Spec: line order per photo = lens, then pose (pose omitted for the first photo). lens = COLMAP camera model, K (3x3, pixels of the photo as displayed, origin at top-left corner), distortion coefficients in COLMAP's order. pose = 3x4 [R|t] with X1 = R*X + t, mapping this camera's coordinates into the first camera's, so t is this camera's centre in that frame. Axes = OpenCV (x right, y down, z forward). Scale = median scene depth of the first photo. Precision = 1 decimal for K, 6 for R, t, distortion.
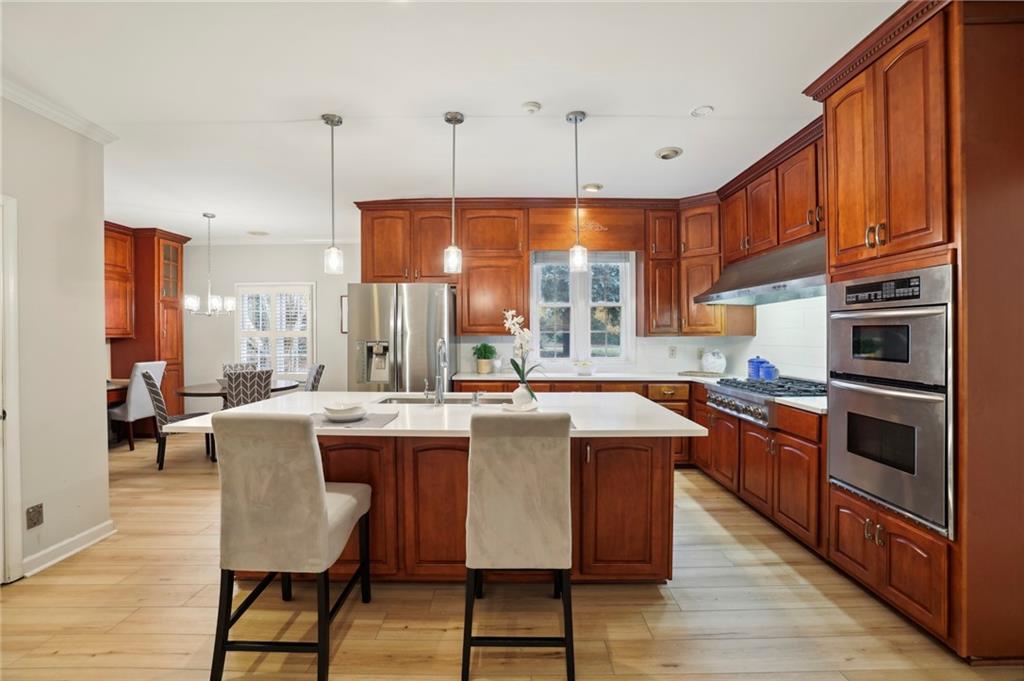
lens RADIAL K [[451.8, 0, 507.0], [0, 451.8, 341.0], [0, 0, 1]] dist [-0.034427, 0.008617]
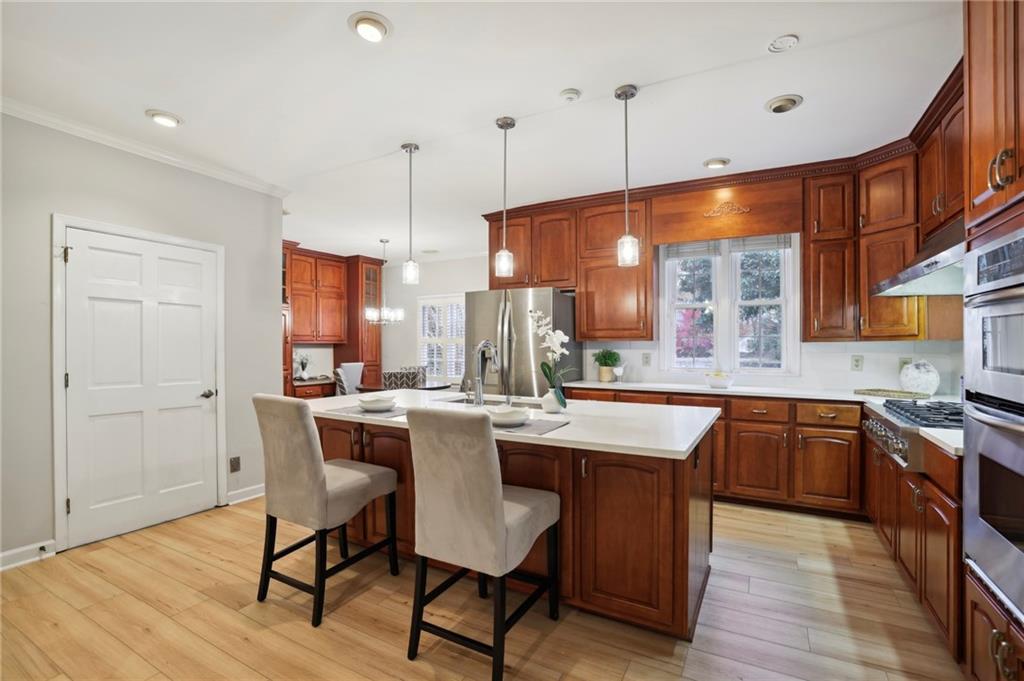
lens RADIAL K [[475.3, 0, 501.4], [0, 475.3, 346.0], [0, 0, 1]] dist [-0.031642, 0.006540]
pose [[0.872593, 0.004130, -0.488431, 0.260794], [-0.009113, 0.999928, -0.007825, 0.008531], [0.488364, 0.011279, 0.872567, 0.046499]]
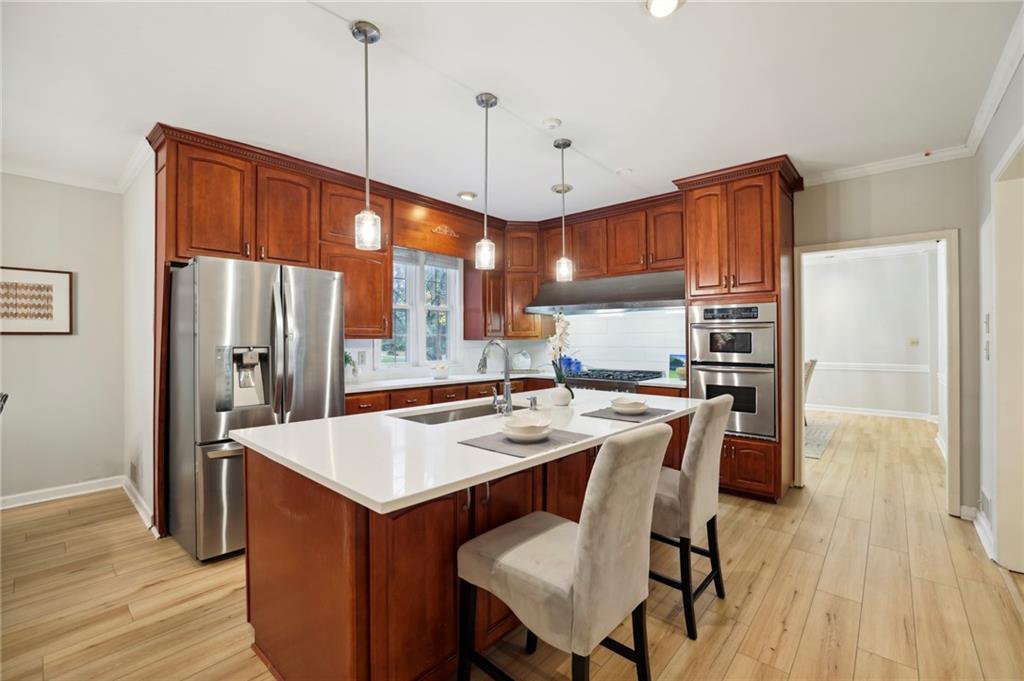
lens RADIAL K [[451.8, 0, 531.6], [0, 451.8, 339.2], [0, 0, 1]] dist [-0.034427, 0.008617]
pose [[0.637121, 0.000421, 0.770764, -0.493262], [0.010647, 0.999900, -0.009347, -0.000438], [-0.770691, 0.014161, 0.637052, 0.225631]]
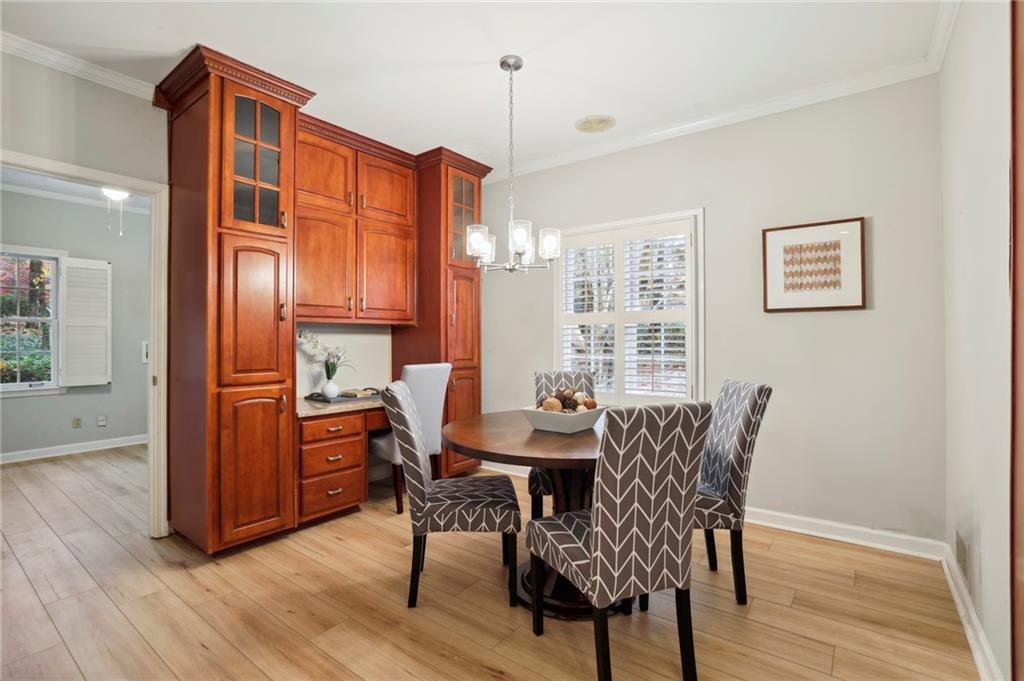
lens RADIAL K [[467.0, 0, 508.1], [0, 467.0, 334.8], [0, 0, 1]] dist [-0.005785, 0.001916]
pose [[0.811613, -0.003616, -0.584184, -0.429020], [-0.009869, 0.999753, -0.019899, 0.024185], [0.584112, 0.021916, 0.811377, 0.672846]]
